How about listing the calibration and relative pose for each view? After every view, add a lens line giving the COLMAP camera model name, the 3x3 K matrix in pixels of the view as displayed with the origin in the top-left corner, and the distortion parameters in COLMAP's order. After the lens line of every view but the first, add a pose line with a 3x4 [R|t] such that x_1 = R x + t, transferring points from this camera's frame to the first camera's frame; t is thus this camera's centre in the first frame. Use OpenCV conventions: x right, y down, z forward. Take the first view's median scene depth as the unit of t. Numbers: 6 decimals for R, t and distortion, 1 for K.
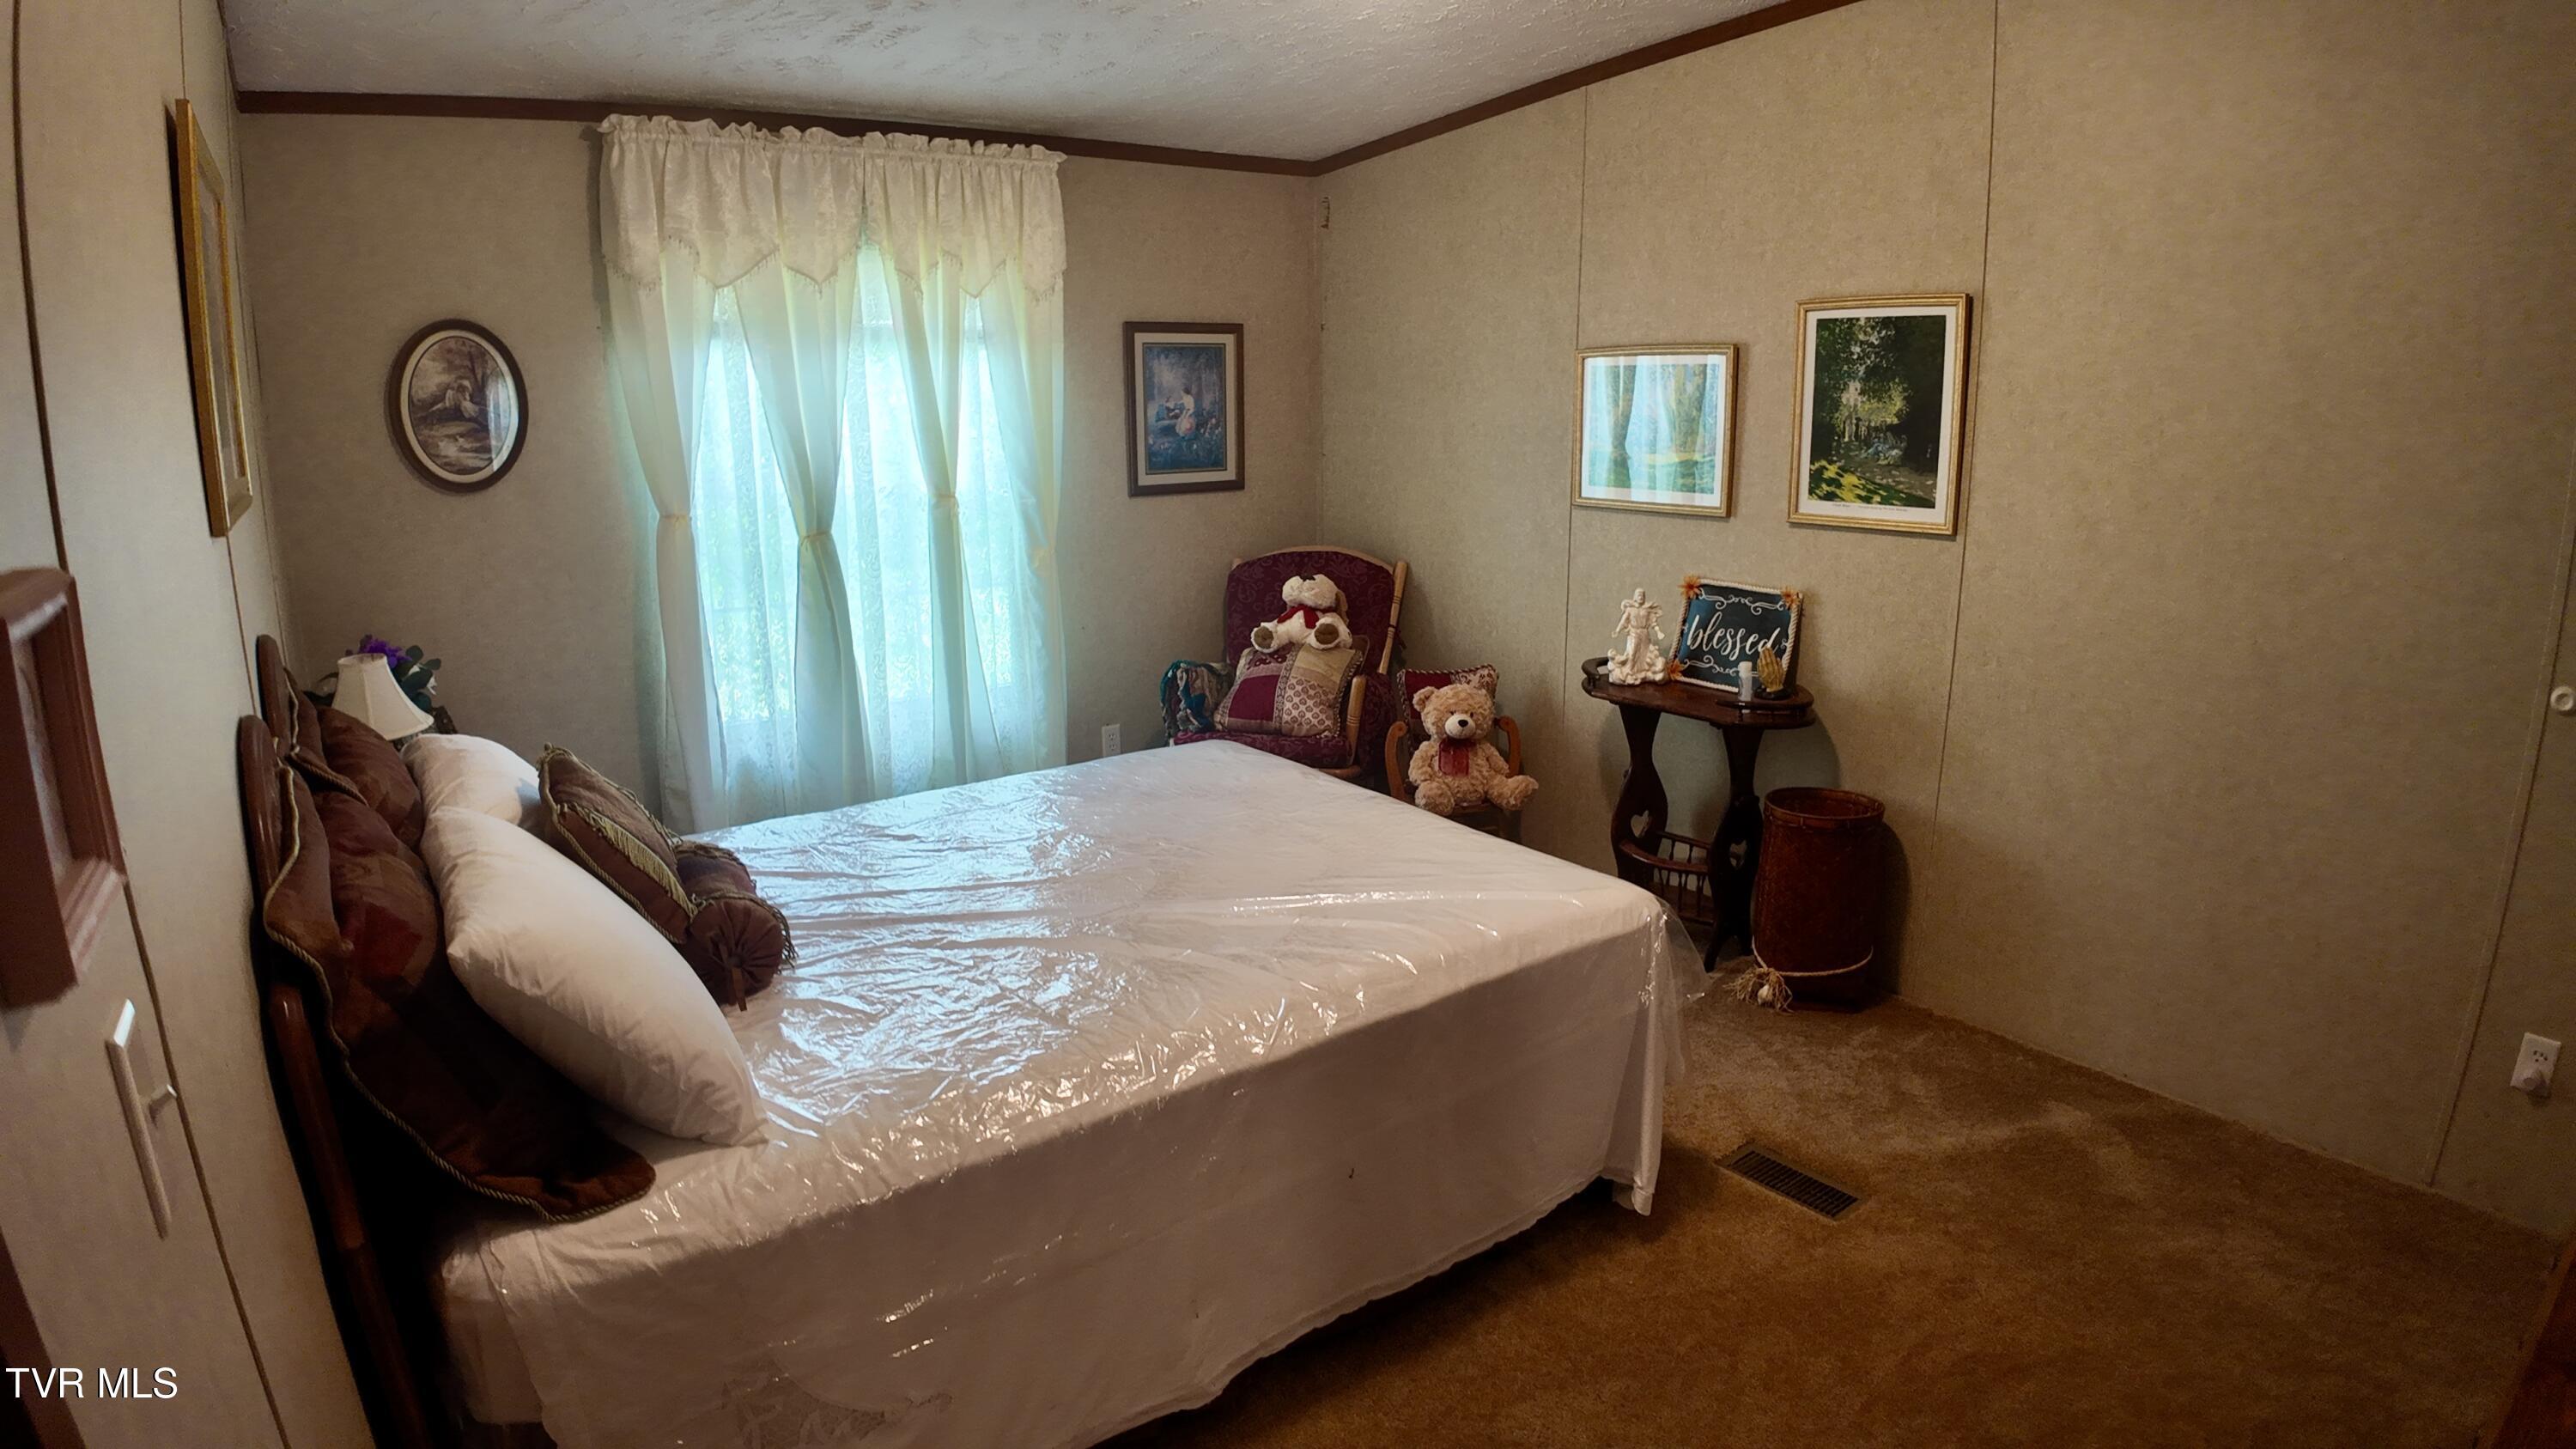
lens RADIAL K [[1345.1, 0, 1299.5], [0, 1345.1, 729.5], [0, 0, 1]] dist [-0.119959, 0.000596]
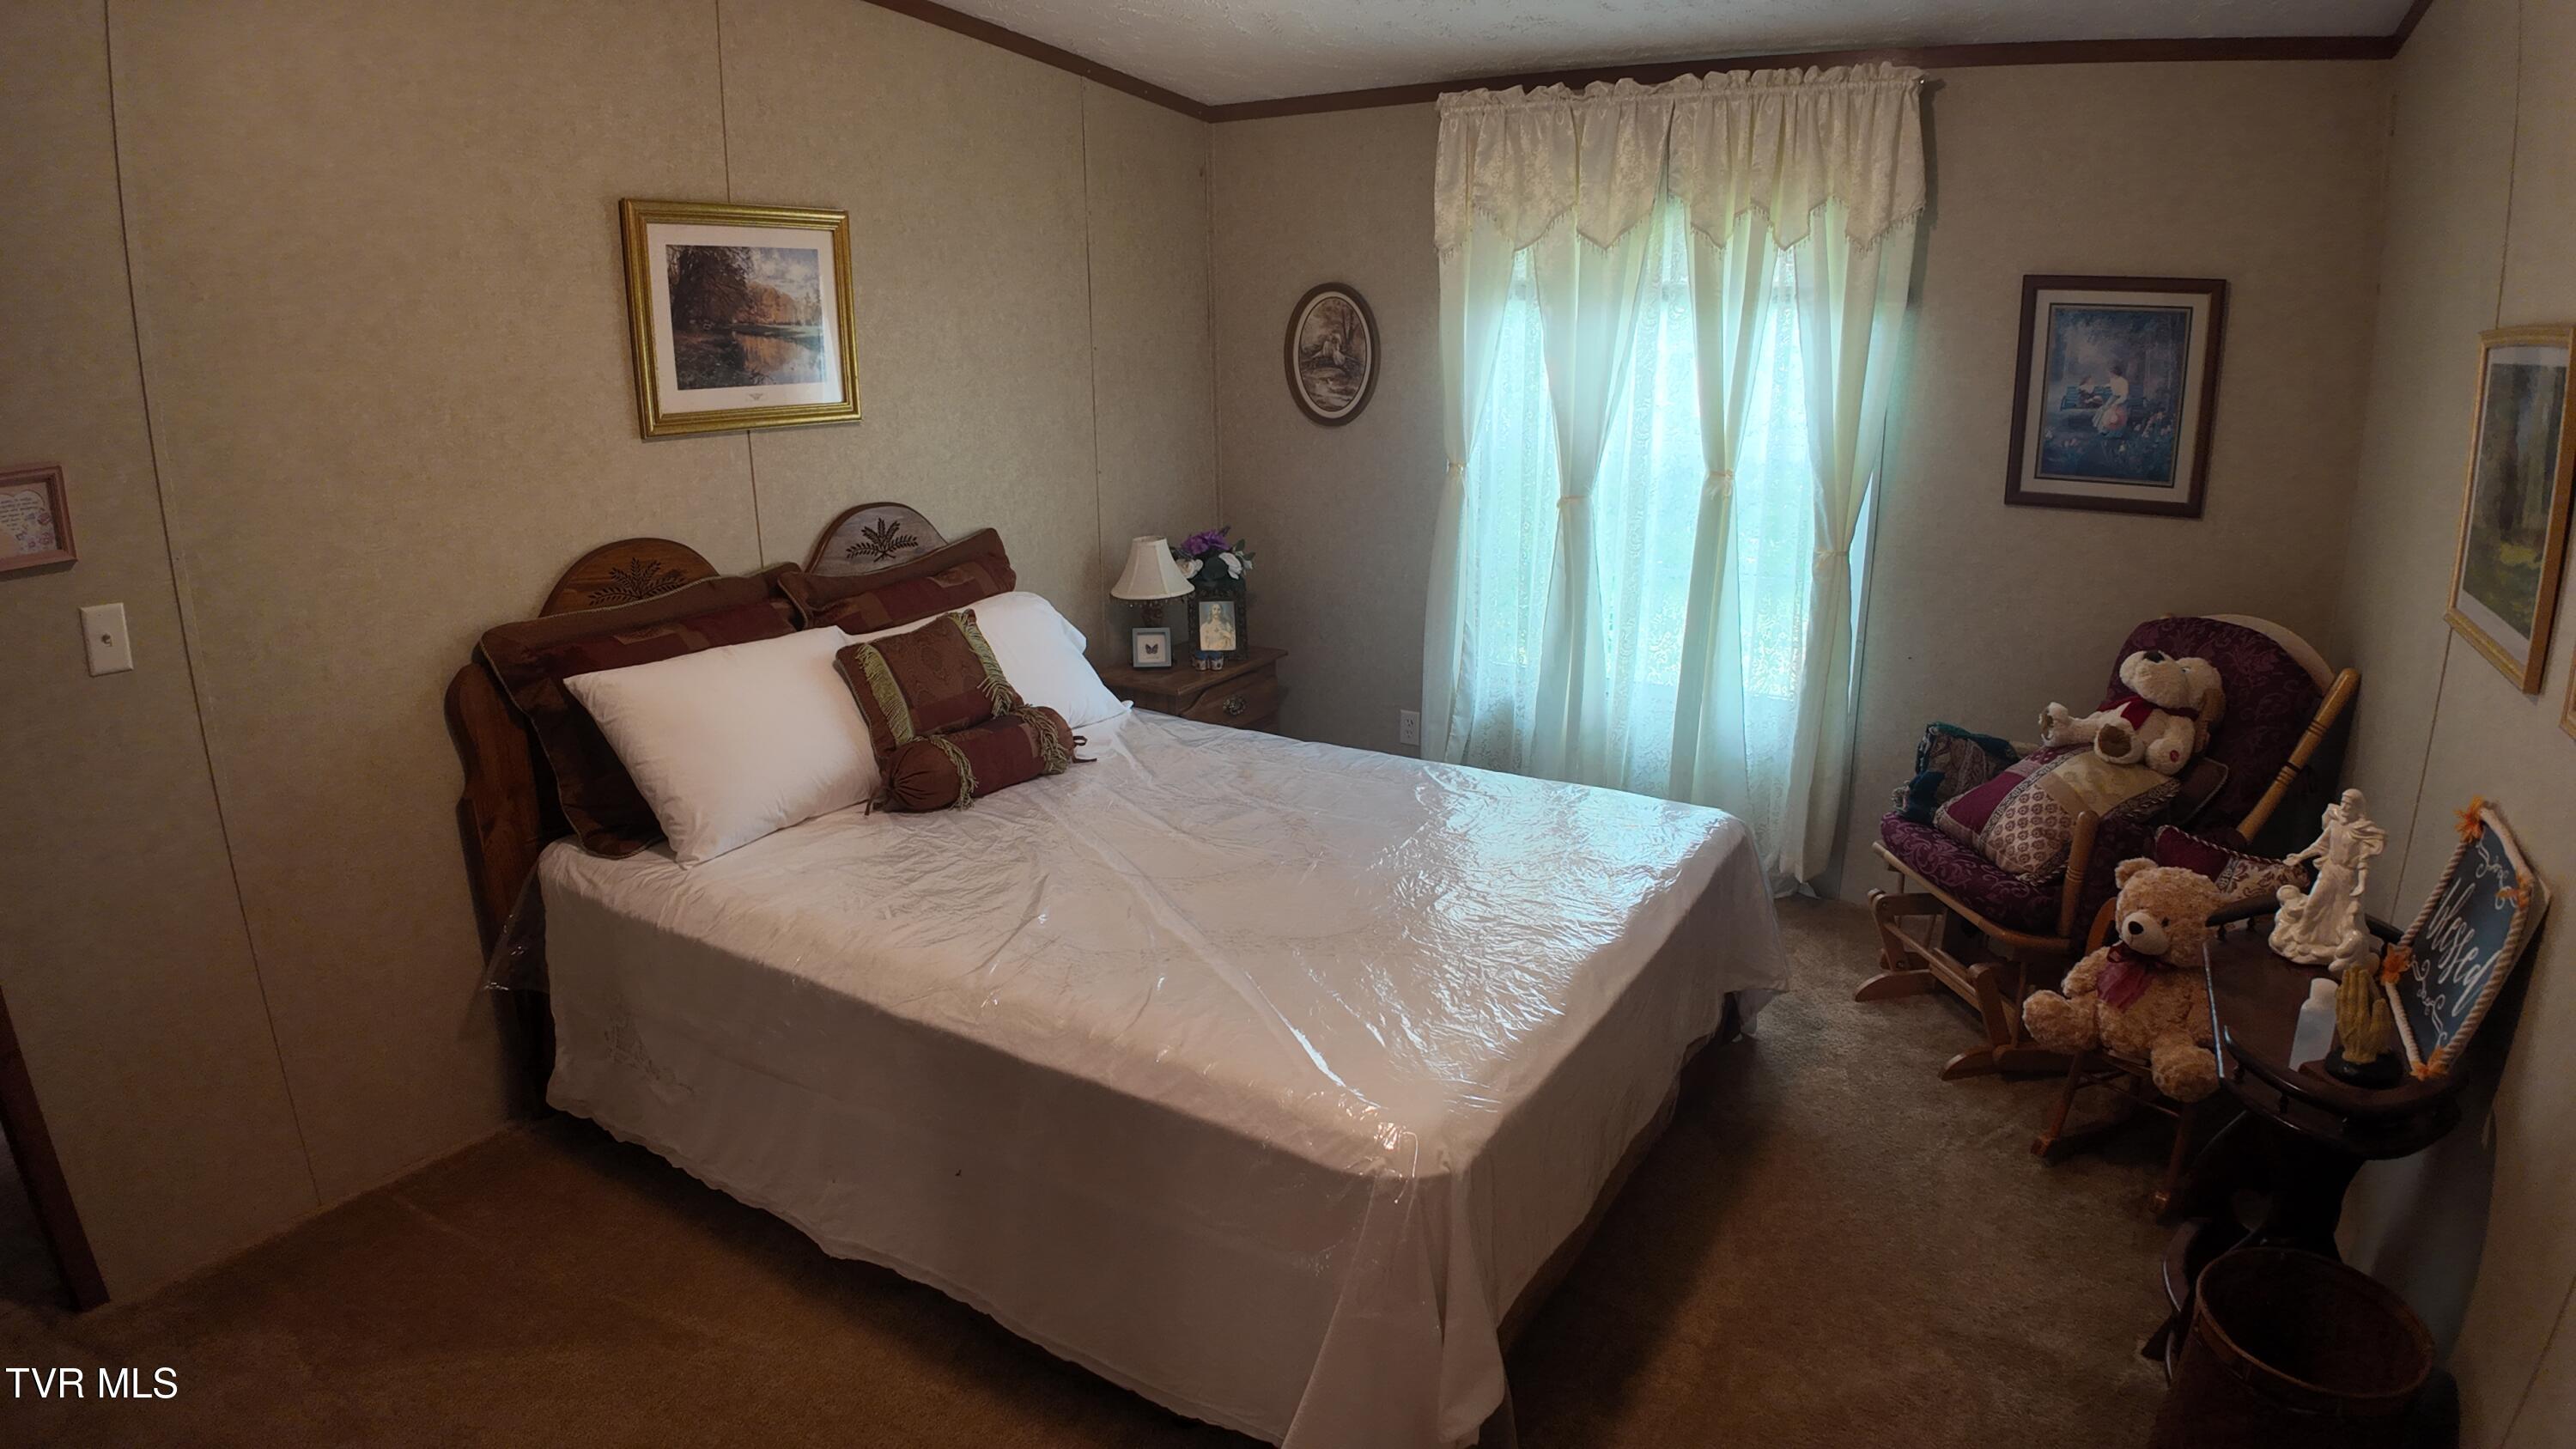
lens RADIAL K [[1345.1, 0, 1282.3], [0, 1345.1, 726.6], [0, 0, 1]] dist [-0.119959, 0.000596]
pose [[0.367753, 0.251555, -0.895253, 0.525779], [-0.217692, 0.959254, 0.180115, -0.121987], [0.904084, 0.128652, 0.407530, 0.439707]]
